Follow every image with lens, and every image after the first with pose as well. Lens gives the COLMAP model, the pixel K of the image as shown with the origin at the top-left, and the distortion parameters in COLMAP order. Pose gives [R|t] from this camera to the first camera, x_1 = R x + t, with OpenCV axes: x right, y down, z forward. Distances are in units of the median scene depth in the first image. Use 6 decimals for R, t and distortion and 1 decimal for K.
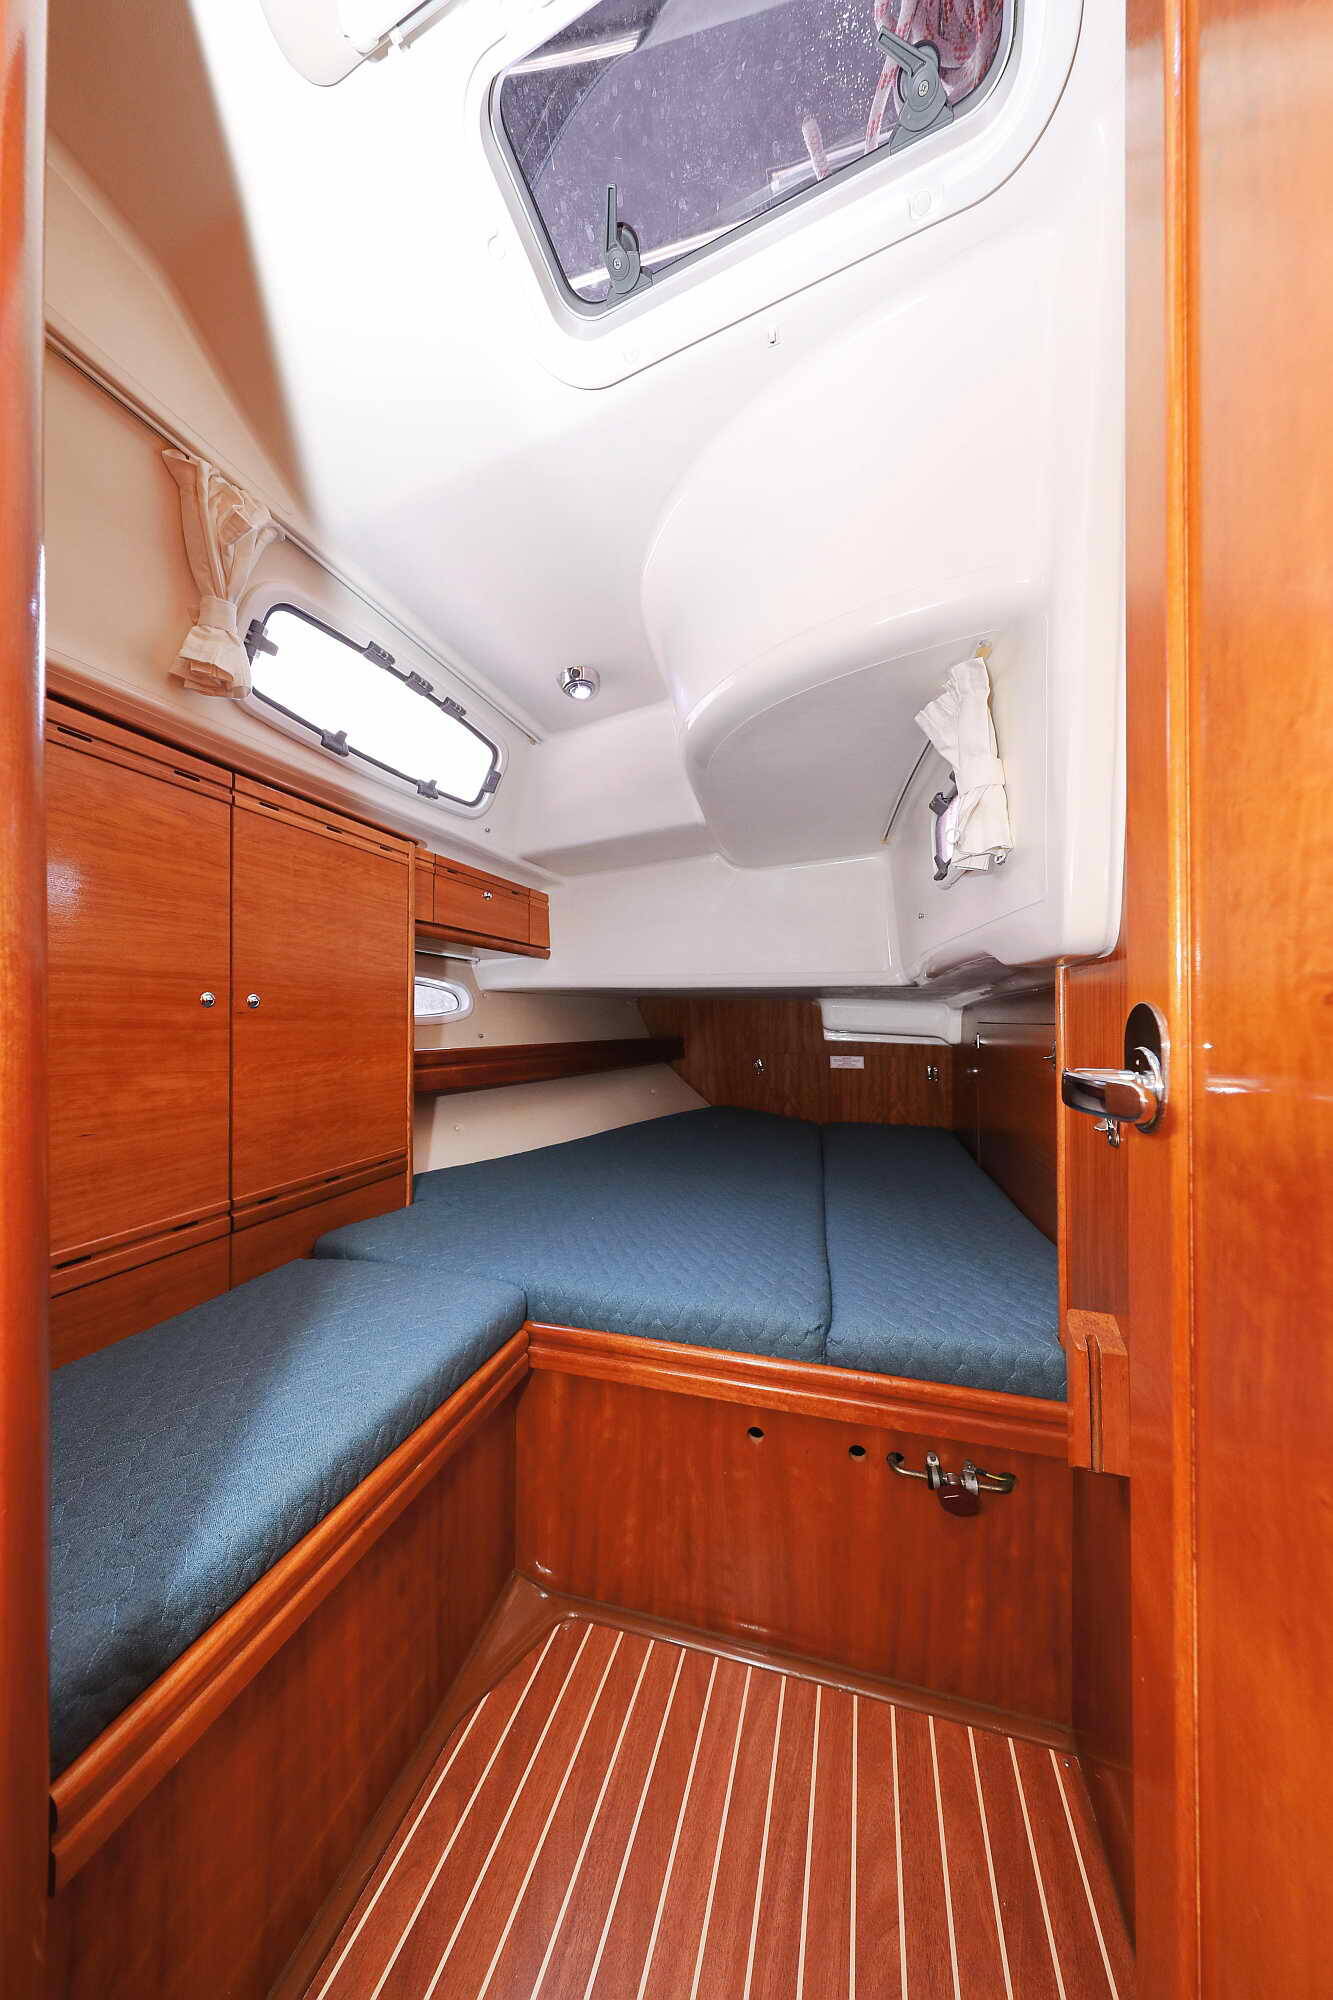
lens RADIAL K [[627.8, 0, 661.8], [0, 627.8, 1007.0], [0, 0, 1]] dist [-0.000716, -0.000462]
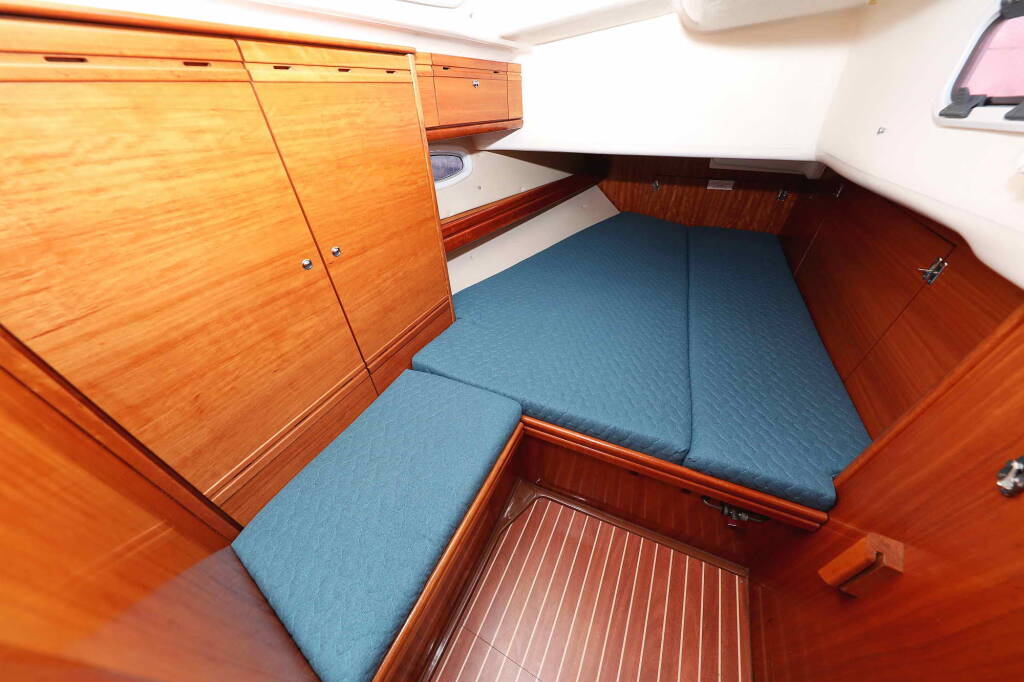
lens RADIAL K [[321.4, 0, 514.7], [0, 321.4, 342.7], [0, 0, 1]] dist [-0.000716, -0.000462]
pose [[0.986010, 0.083363, -0.144346, -0.124845], [0.024399, 0.784456, 0.619705, -0.314657], [0.164893, -0.614557, 0.771447, 0.388265]]
